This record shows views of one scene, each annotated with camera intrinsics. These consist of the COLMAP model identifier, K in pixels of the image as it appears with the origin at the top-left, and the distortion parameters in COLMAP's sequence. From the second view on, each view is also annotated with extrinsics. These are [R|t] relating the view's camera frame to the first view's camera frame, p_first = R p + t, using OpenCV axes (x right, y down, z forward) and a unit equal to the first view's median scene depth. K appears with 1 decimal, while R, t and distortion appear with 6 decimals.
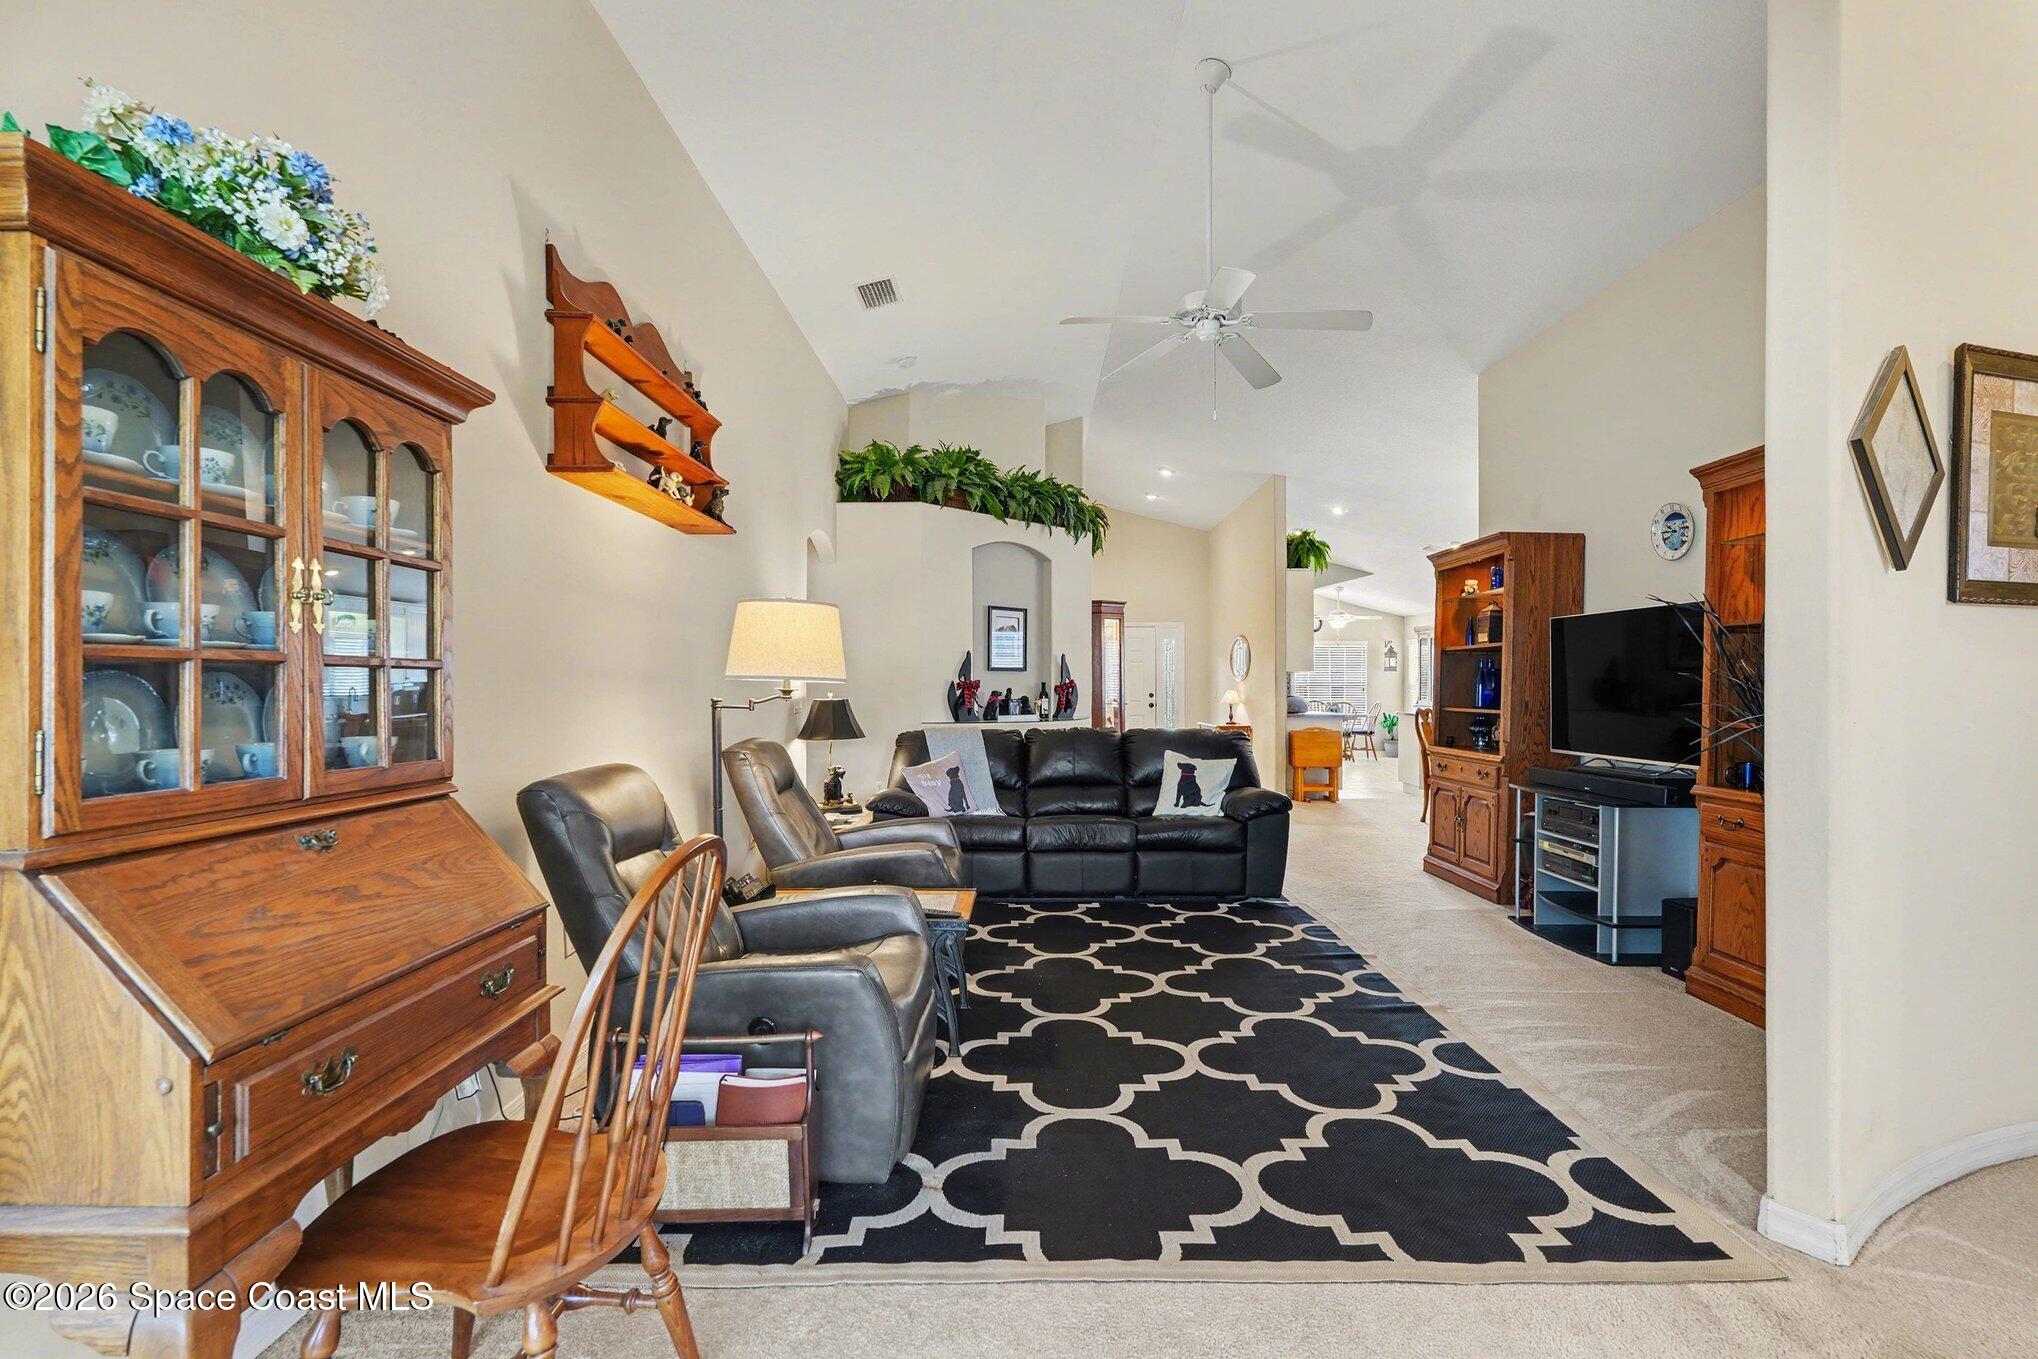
lens RADIAL K [[886.0, 0, 1051.1], [0, 886.0, 693.1], [0, 0, 1]] dist [0.001906, 0.000621]
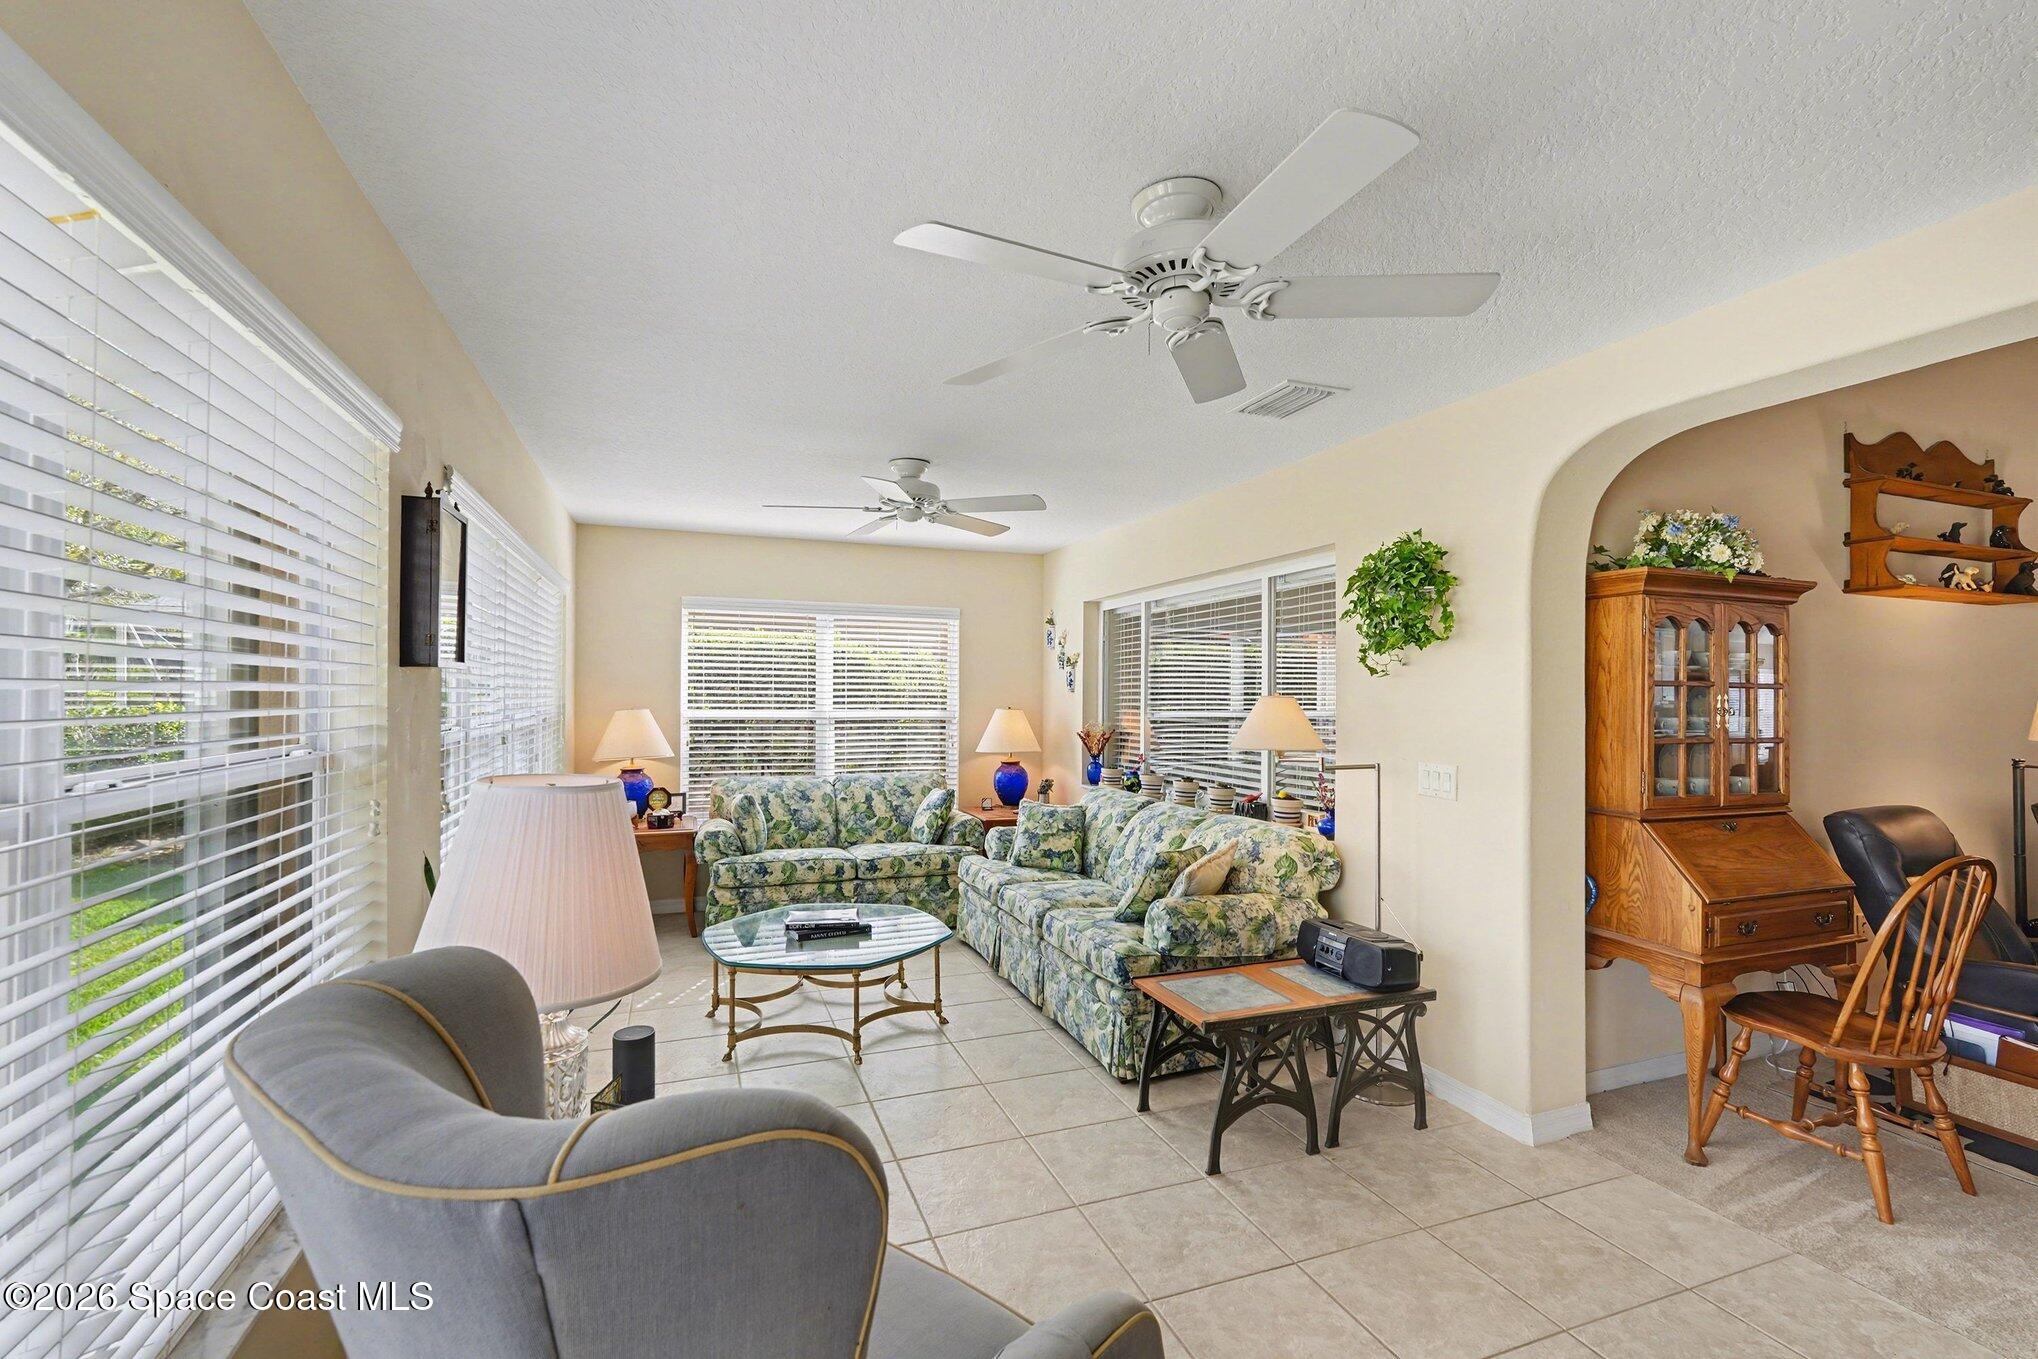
lens RADIAL K [[886.0, 0, 1013.6], [0, 886.0, 705.7], [0, 0, 1]] dist [0.001906, 0.000621]
pose [[0.321040, -0.004730, -0.947054, 0.286917], [-0.009547, 0.999921, -0.008230, -0.040051], [0.947017, 0.011684, 0.320970, -0.585720]]
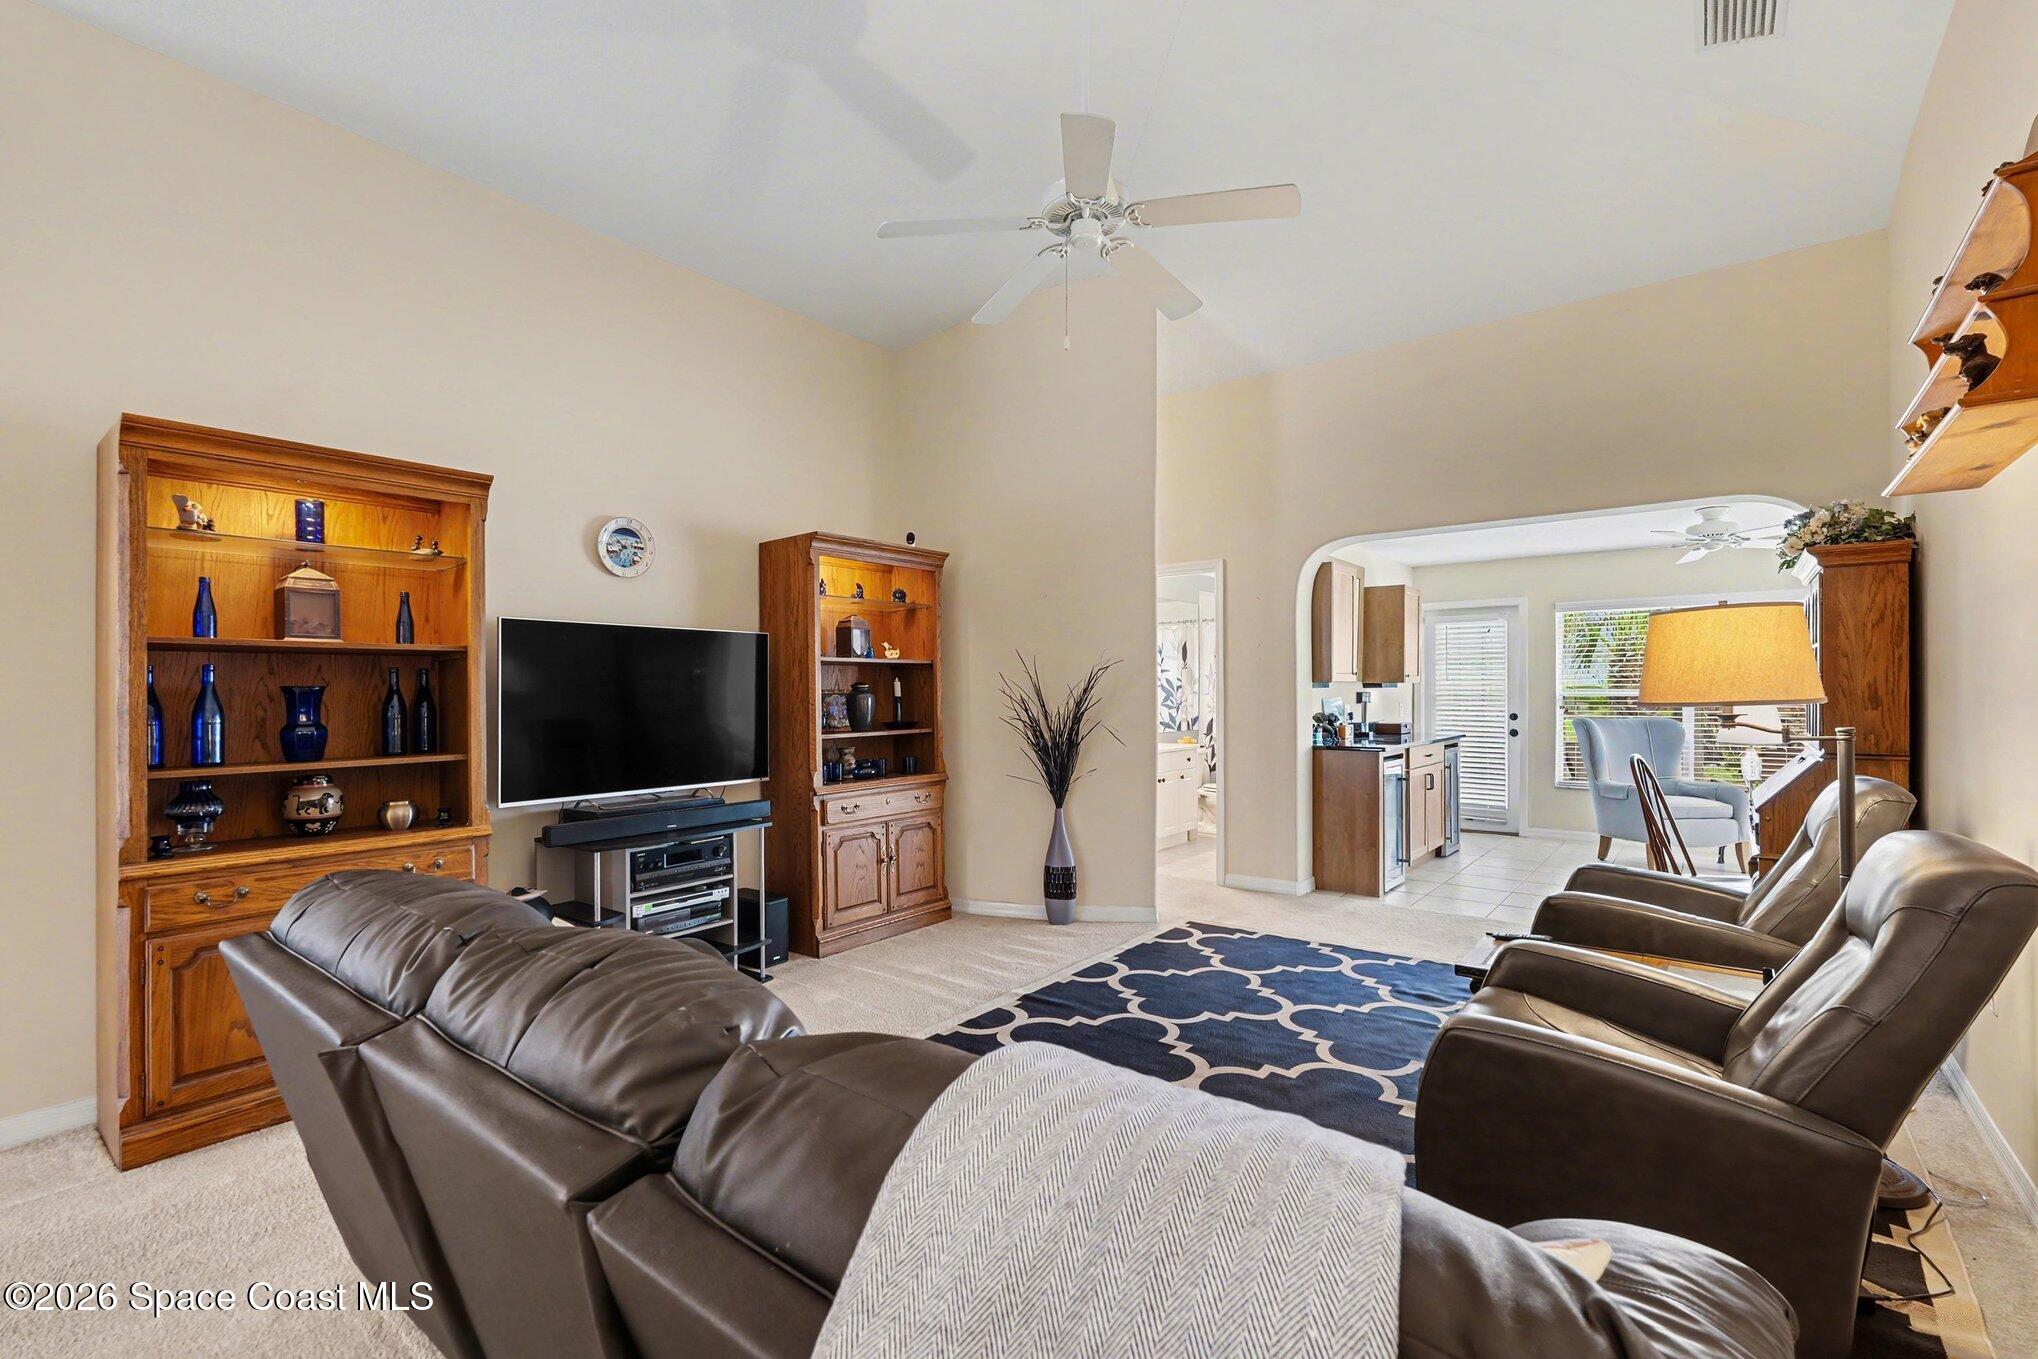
lens RADIAL K [[886.0, 0, 1030.5], [0, 886.0, 690.1], [0, 0, 1]] dist [0.001906, 0.000621]
pose [[-0.768678, 0.015918, 0.639438, -0.315150], [0.023037, 0.999731, 0.002807, -0.029149], [-0.639221, 0.016889, -0.768837, 1.942139]]
